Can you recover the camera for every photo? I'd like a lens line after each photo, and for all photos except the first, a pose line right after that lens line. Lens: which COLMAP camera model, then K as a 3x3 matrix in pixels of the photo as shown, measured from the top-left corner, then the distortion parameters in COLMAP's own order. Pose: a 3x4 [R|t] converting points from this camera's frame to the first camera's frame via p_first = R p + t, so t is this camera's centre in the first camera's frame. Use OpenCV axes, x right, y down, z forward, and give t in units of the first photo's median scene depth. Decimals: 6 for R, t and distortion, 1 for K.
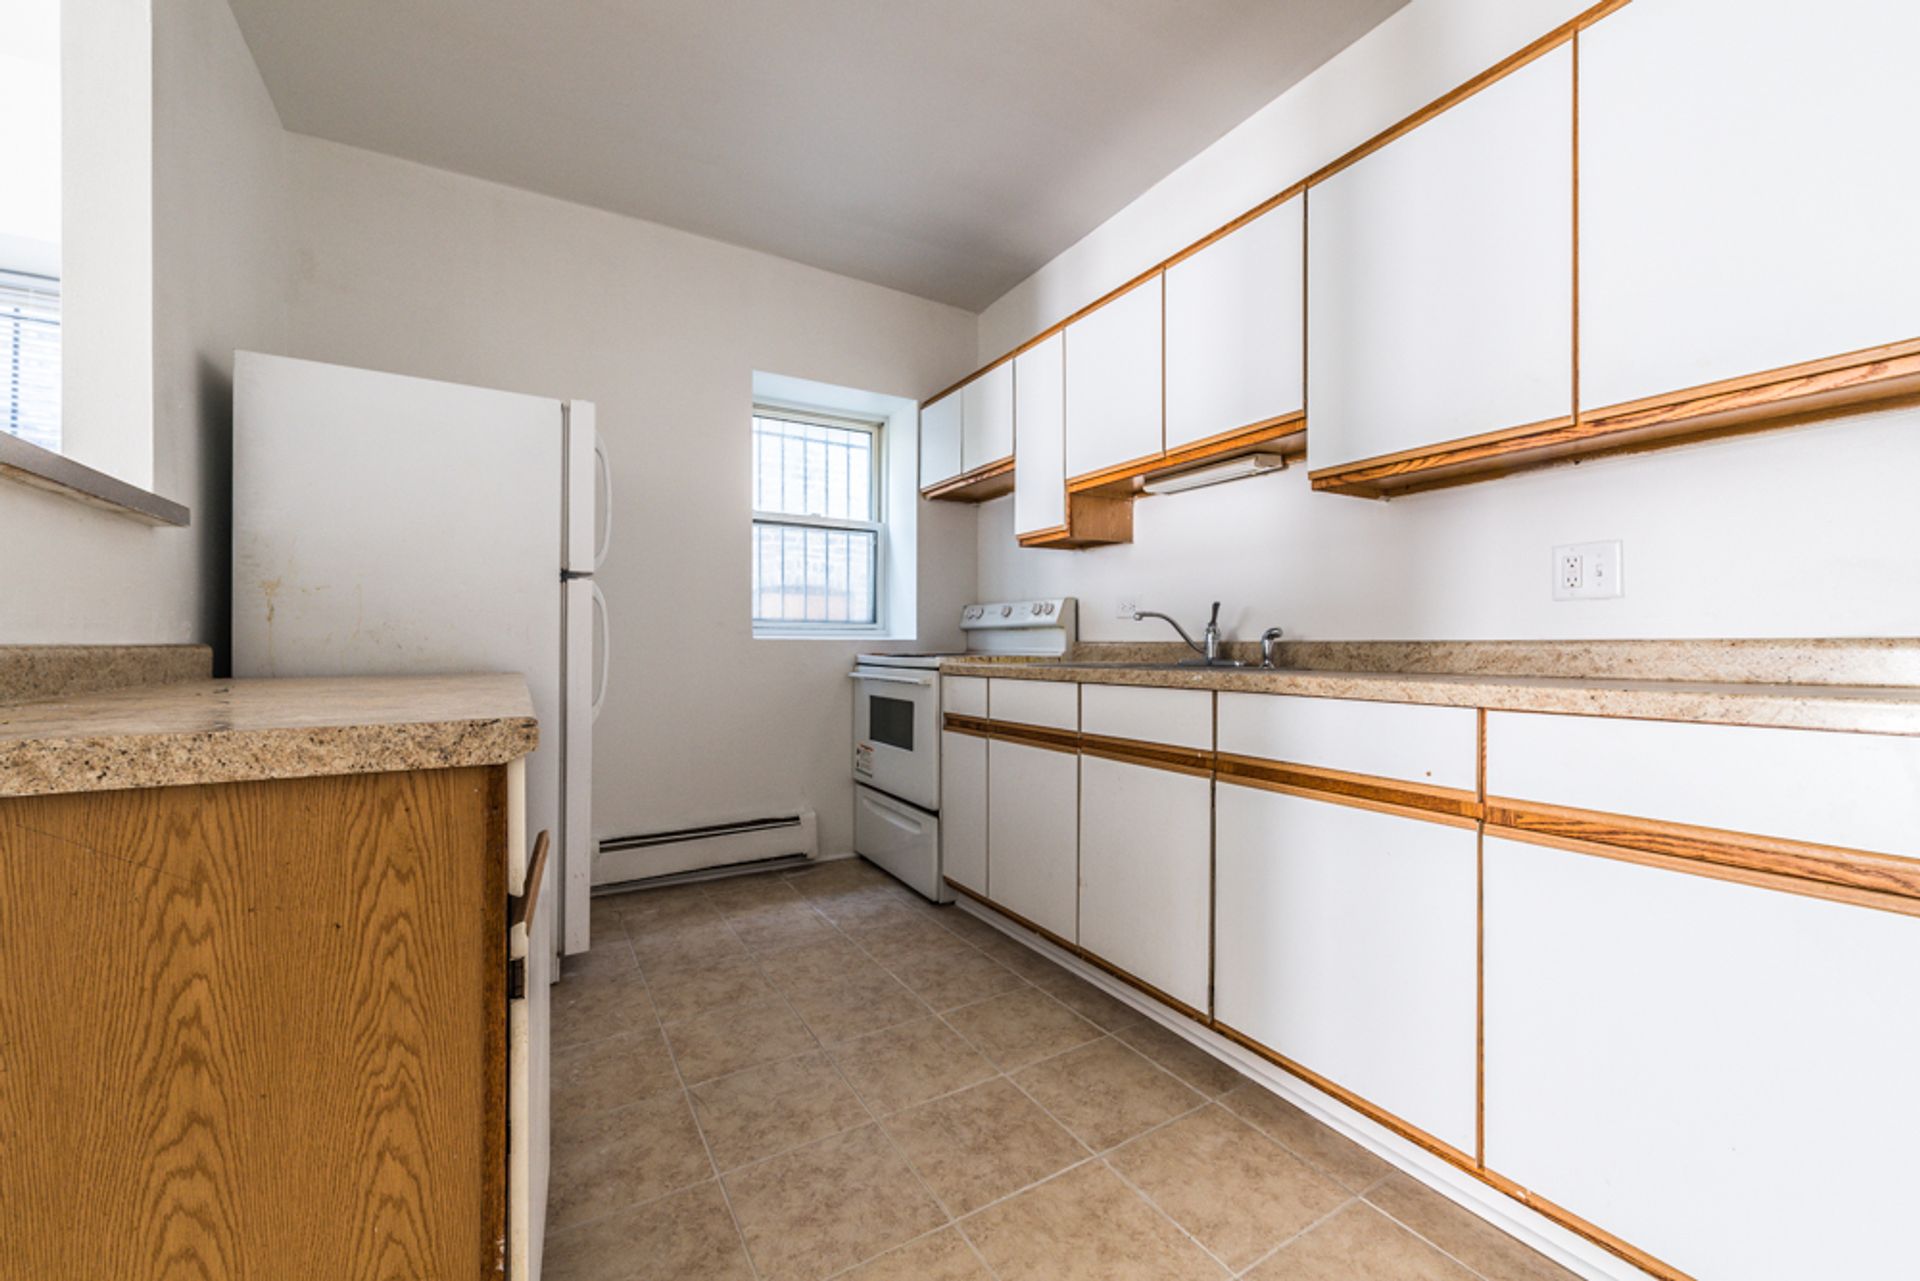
lens RADIAL K [[793.8, 0, 971.3], [0, 793.8, 627.8], [0, 0, 1]] dist [0.007143, -0.005098]
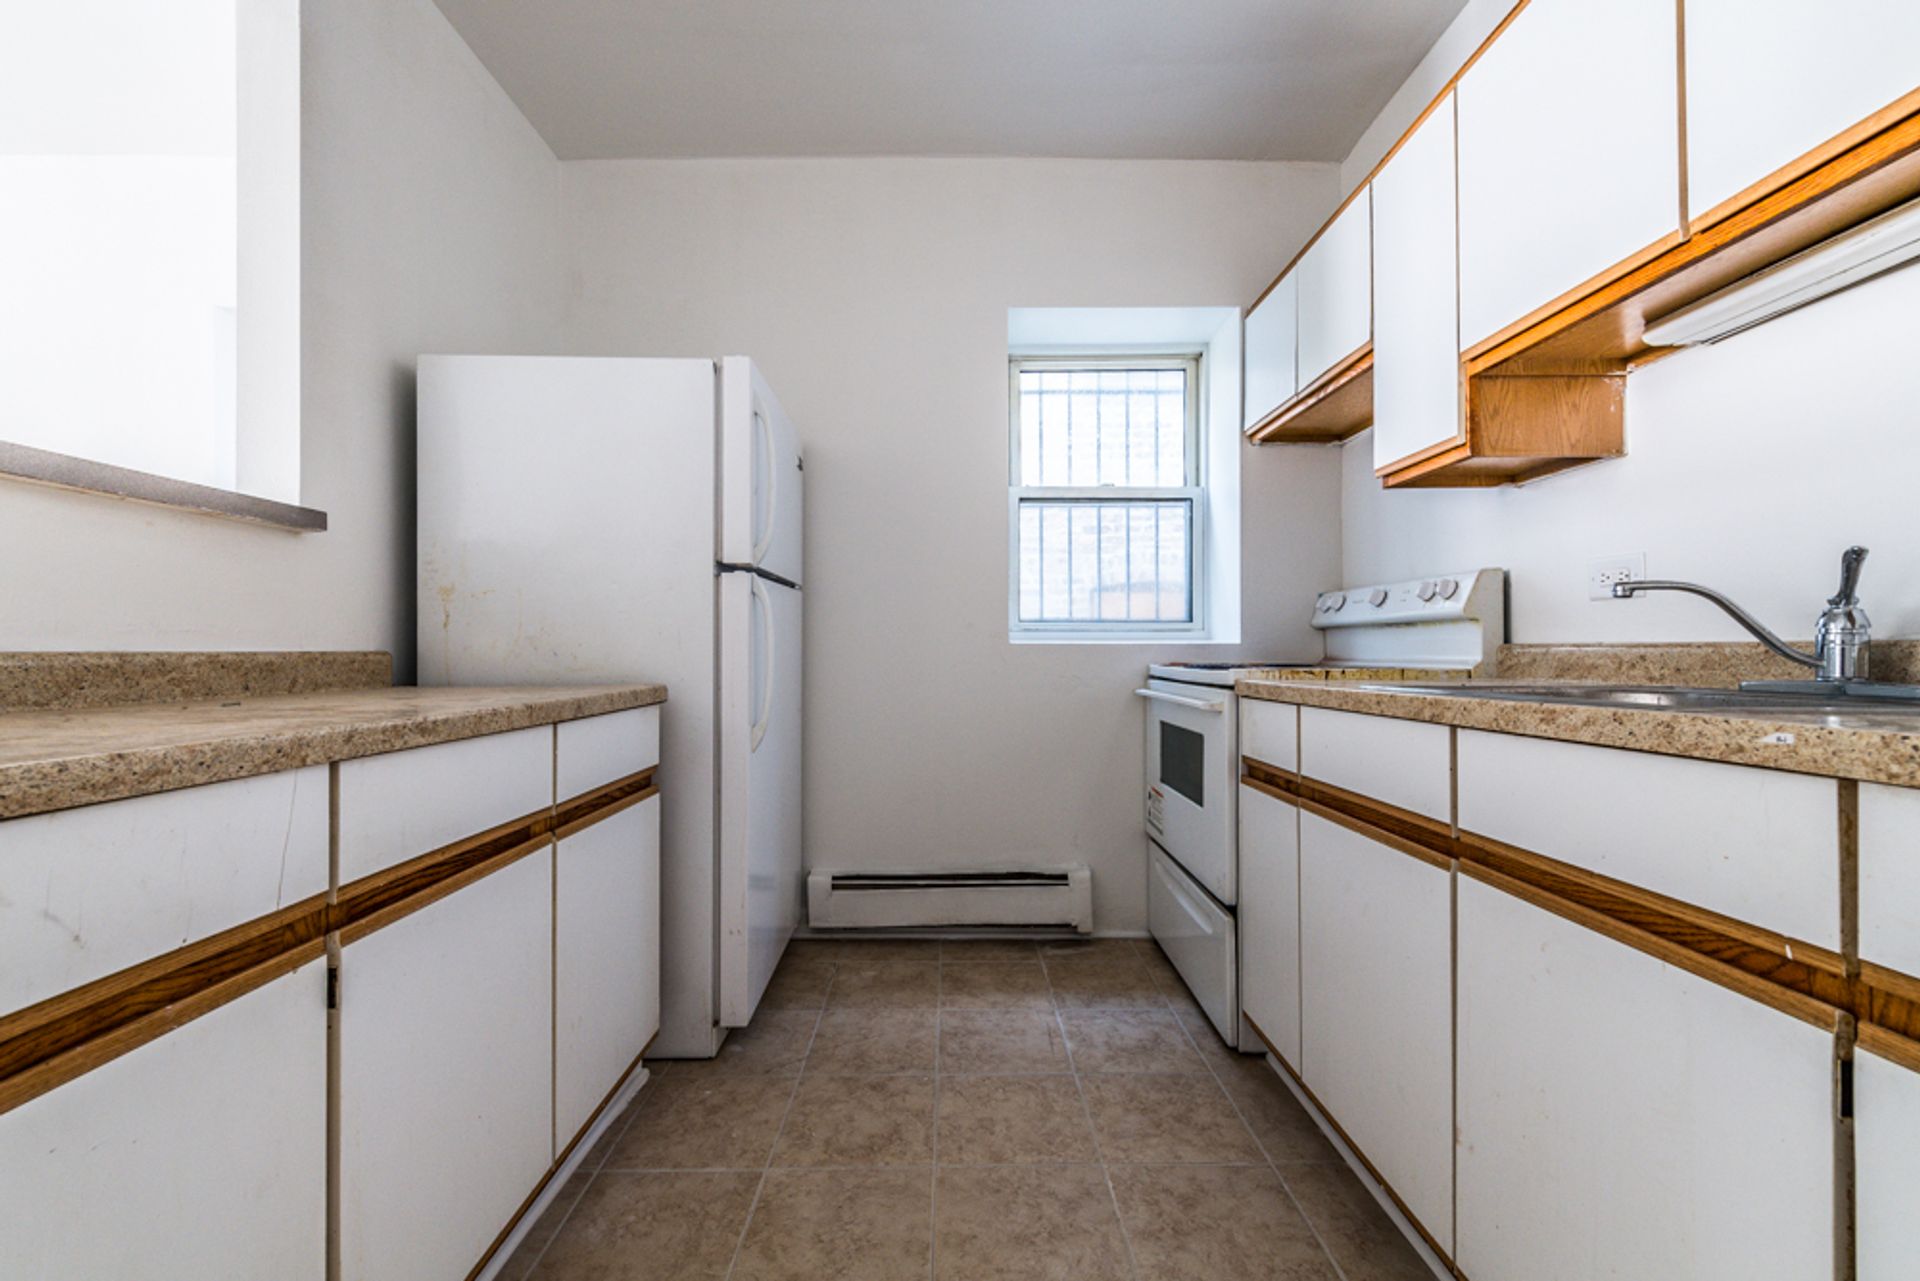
lens RADIAL K [[784.9, 0, 957.6], [0, 784.9, 637.0], [0, 0, 1]] dist [0.020598, -0.010277]
pose [[0.851687, -0.012271, -0.523907, 0.104787], [0.013492, 0.999908, -0.001487, 0.008382], [0.523877, -0.005802, 0.851774, 0.334742]]
